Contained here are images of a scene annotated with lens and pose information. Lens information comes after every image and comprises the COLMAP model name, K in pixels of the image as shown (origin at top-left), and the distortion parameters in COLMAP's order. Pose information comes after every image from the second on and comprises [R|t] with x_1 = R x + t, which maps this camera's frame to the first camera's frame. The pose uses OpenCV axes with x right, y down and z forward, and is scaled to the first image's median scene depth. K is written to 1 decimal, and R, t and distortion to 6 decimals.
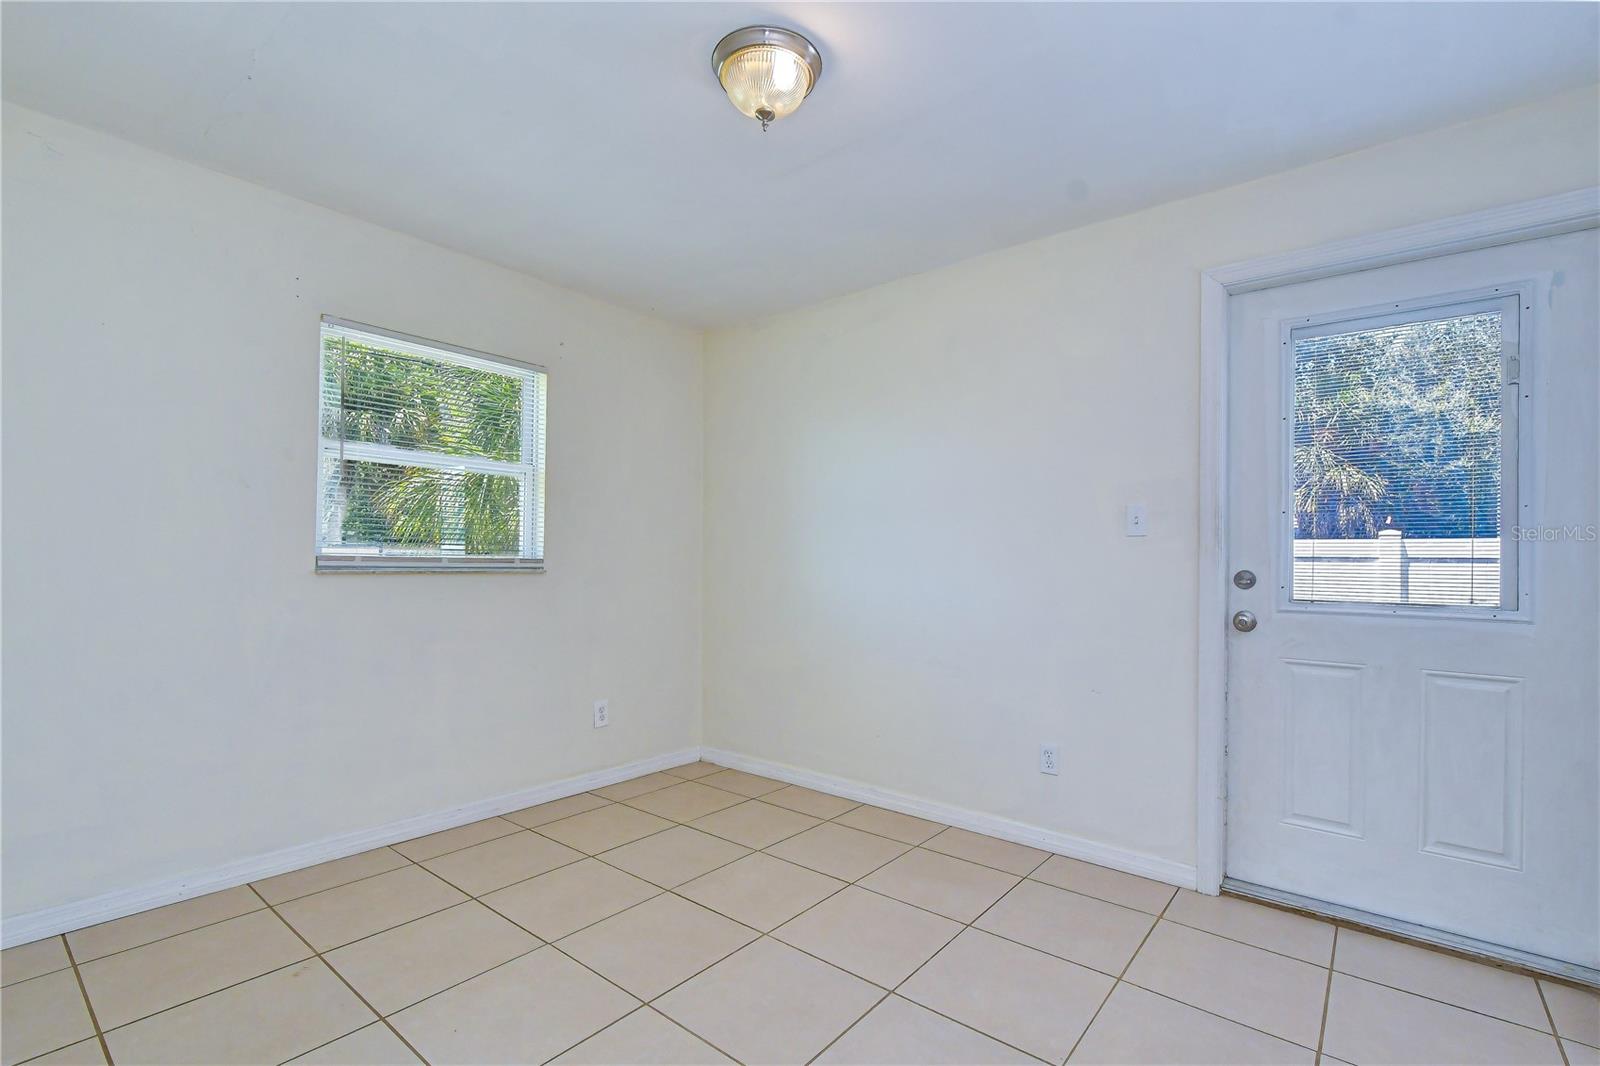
lens RADIAL K [[829.2, 0, 820.2], [0, 829.2, 548.3], [0, 0, 1]] dist [0.002105, -0.006956]
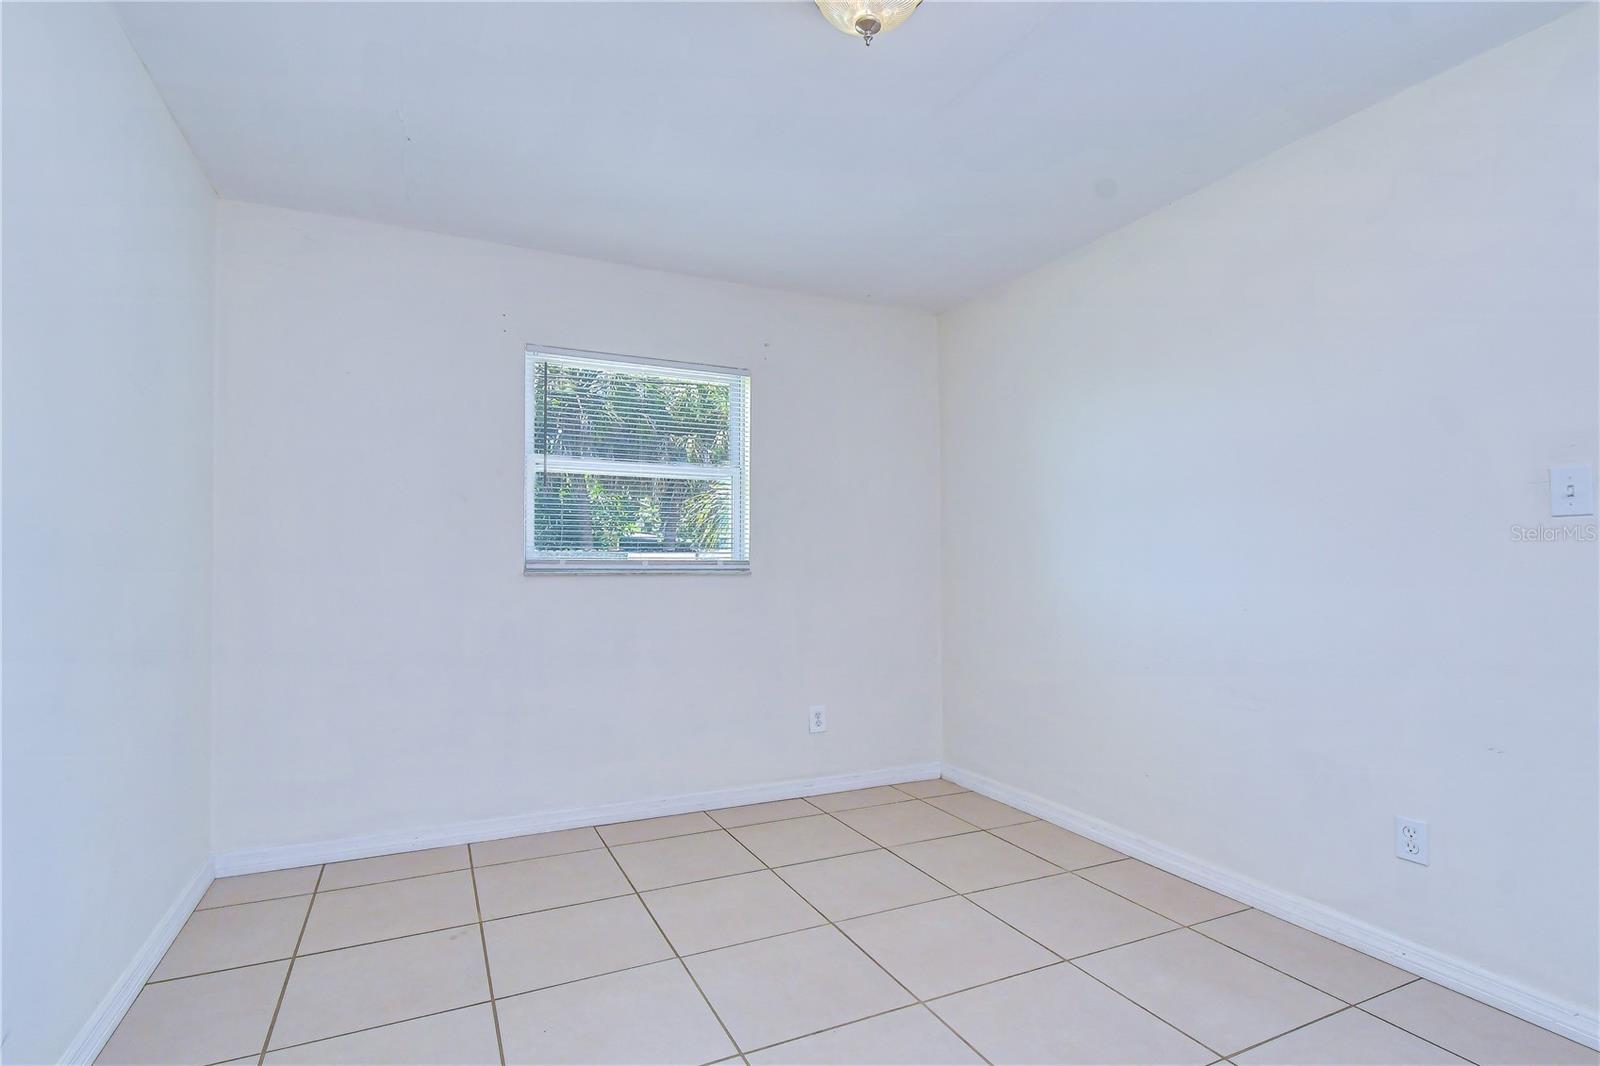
lens RADIAL K [[781.8, 0, 800.8], [0, 781.8, 551.9], [0, 0, 1]] dist [-0.000025, 0.000068]
pose [[0.868334, -0.016268, -0.495713, 0.163636], [0.016375, 0.999857, -0.004129, 0.006130], [0.495709, -0.004532, 0.868477, 0.178548]]
